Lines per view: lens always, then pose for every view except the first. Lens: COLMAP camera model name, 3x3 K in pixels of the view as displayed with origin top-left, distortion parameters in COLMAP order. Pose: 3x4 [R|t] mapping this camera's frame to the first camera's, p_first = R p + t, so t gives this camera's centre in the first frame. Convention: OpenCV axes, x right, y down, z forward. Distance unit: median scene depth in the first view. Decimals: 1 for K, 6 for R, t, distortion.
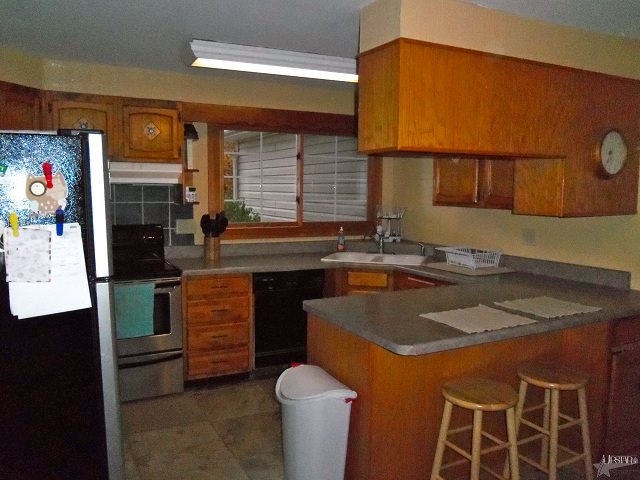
lens RADIAL K [[537.0, 0, 321.1], [0, 537.0, 239.5], [0, 0, 1]] dist [-0.042283, -0.002128]
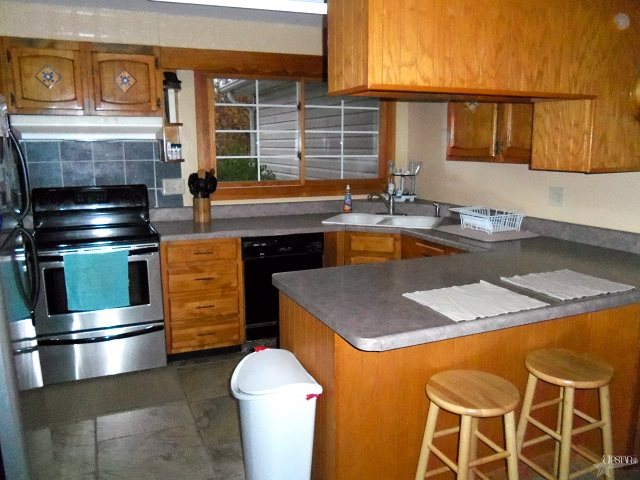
lens RADIAL K [[537.0, 0, 319.2], [0, 537.0, 241.9], [0, 0, 1]] dist [-0.042283, -0.002128]
pose [[0.996754, 0.000838, -0.080497, 0.081978], [0.005939, 0.996456, 0.083908, -0.006029], [0.080282, -0.084114, 0.993217, 0.120456]]
